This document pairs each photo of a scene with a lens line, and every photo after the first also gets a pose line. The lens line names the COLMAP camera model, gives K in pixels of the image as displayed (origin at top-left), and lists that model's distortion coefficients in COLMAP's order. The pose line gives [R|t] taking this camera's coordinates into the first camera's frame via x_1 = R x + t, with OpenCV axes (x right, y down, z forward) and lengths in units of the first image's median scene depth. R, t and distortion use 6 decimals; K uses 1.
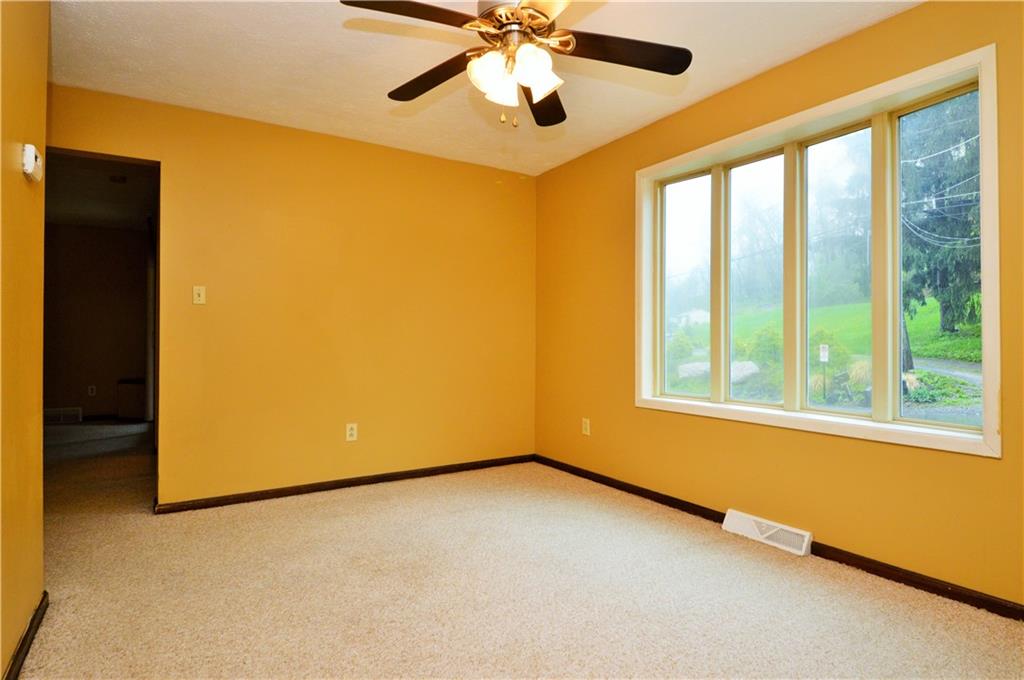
lens RADIAL K [[553.0, 0, 501.5], [0, 553.0, 336.3], [0, 0, 1]] dist [0.029372, -0.038086]
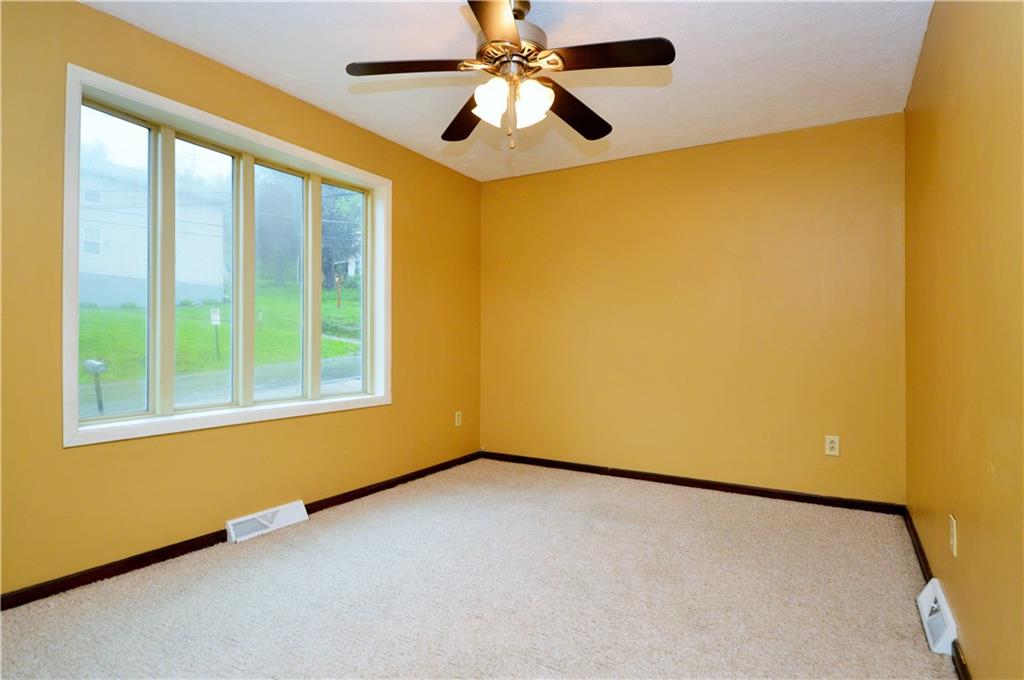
lens RADIAL K [[553.0, 0, 511.7], [0, 553.0, 348.4], [0, 0, 1]] dist [0.029372, -0.038086]
pose [[-0.470368, -0.018071, 0.882285, -0.610498], [-0.014080, 0.999817, 0.012972, 0.003713], [-0.882358, -0.006321, -0.470537, 0.998514]]
